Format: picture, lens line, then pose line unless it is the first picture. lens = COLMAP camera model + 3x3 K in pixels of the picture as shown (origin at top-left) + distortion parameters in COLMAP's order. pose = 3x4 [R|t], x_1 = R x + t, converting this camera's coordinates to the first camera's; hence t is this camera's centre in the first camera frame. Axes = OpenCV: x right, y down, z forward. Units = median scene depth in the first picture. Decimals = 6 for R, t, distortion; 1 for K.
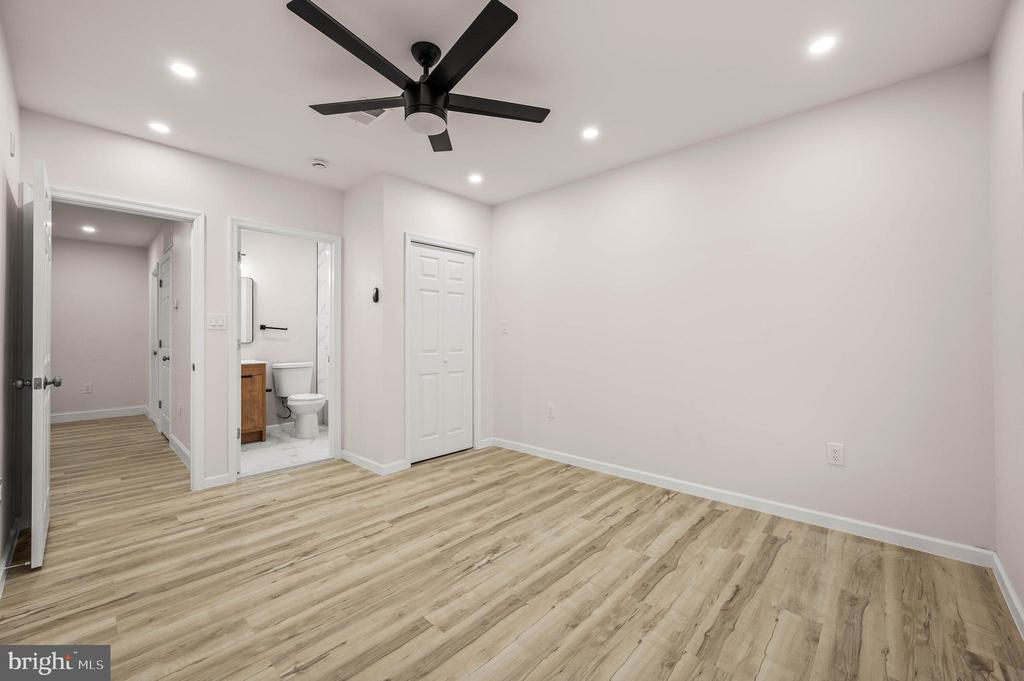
lens RADIAL K [[418.2, 0, 508.4], [0, 418.2, 336.8], [0, 0, 1]] dist [-0.008067, 0.001363]
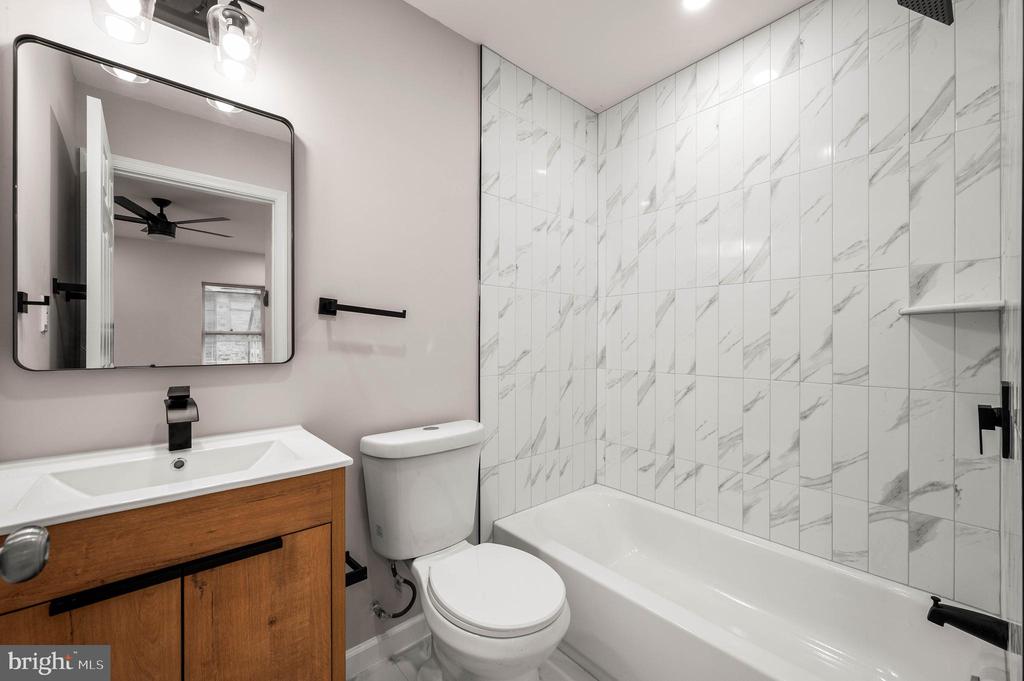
lens RADIAL K [[418.2, 0, 511.9], [0, 418.2, 336.2], [0, 0, 1]] dist [-0.008067, 0.001363]
pose [[0.994964, 0.006003, -0.100052, -0.432917], [-0.005216, 0.999953, 0.008117, -0.006402], [0.100096, -0.007555, 0.994949, 0.725194]]
